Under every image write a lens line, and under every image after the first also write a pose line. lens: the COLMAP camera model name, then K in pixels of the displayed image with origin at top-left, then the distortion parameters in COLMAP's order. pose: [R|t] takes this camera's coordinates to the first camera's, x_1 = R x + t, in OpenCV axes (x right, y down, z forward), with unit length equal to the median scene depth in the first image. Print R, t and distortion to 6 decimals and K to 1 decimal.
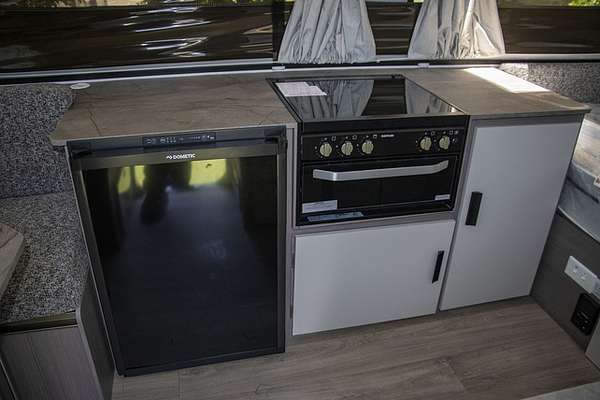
lens RADIAL K [[495.1, 0, 298.9], [0, 495.1, 208.2], [0, 0, 1]] dist [-0.180746, 0.148432]
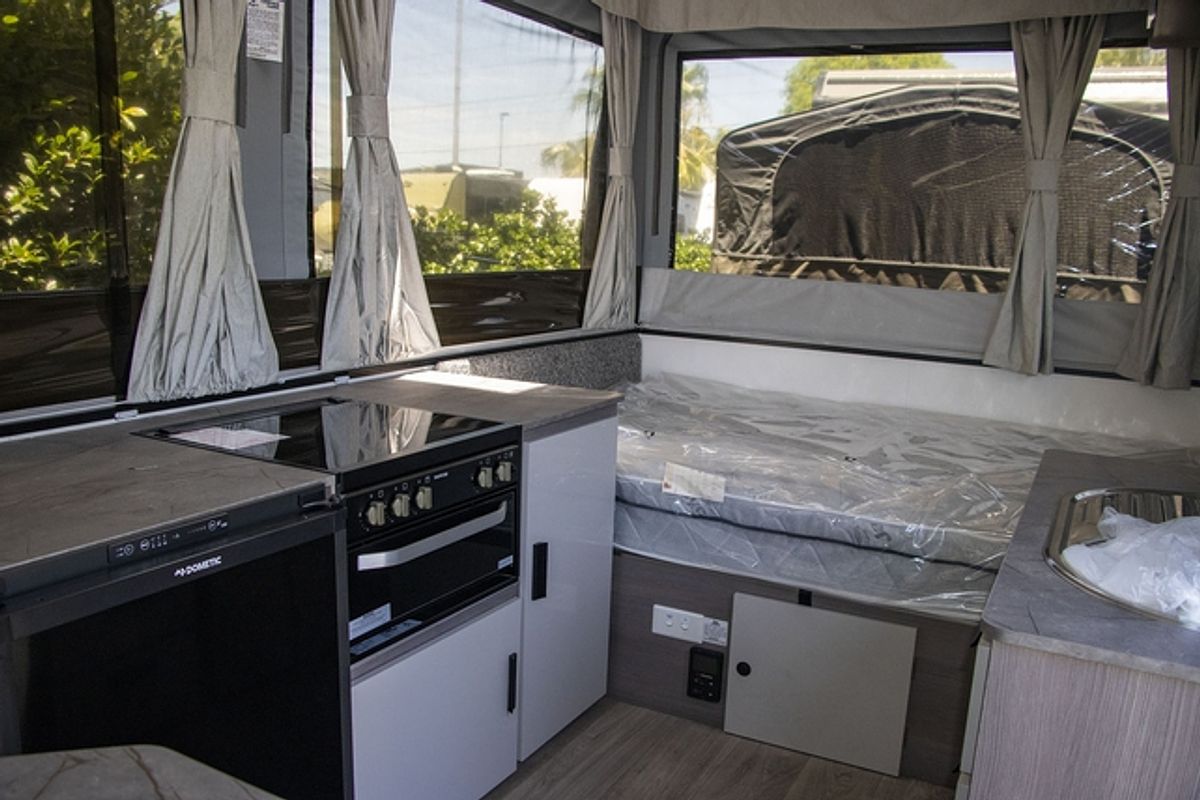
lens RADIAL K [[990.3, 0, 597.9], [0, 990.3, 416.4], [0, 0, 1]] dist [-0.180746, 0.148432]
pose [[0.667539, -0.129750, 0.733183, -0.514479], [0.333805, 0.932349, -0.138922, 0.017759], [-0.665557, 0.337476, 0.665691, 0.020921]]
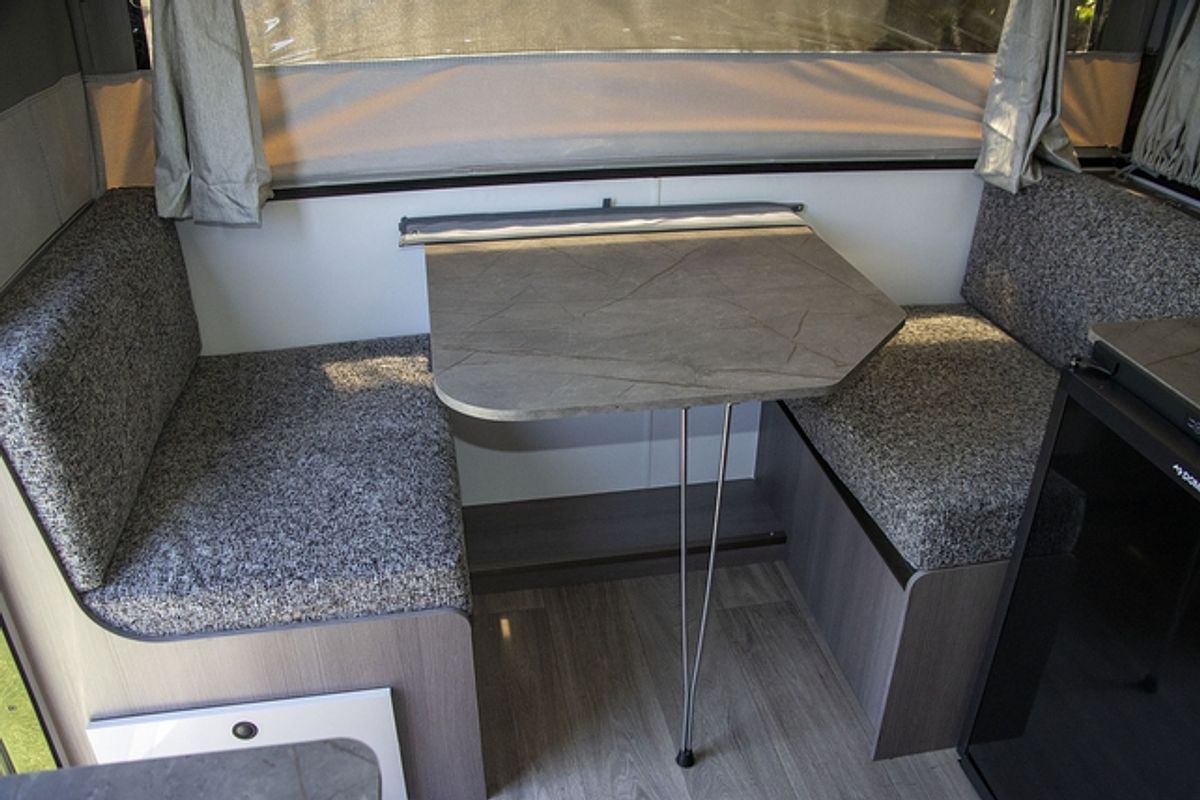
lens RADIAL K [[990.3, 0, 597.9], [0, 990.3, 416.4], [0, 0, 1]] dist [-0.180746, 0.148432]
pose [[-0.057998, 0.467788, -0.881936, 0.404261], [-0.480750, 0.761156, 0.435340, -0.203790], [0.874937, 0.449240, 0.180744, 0.262183]]
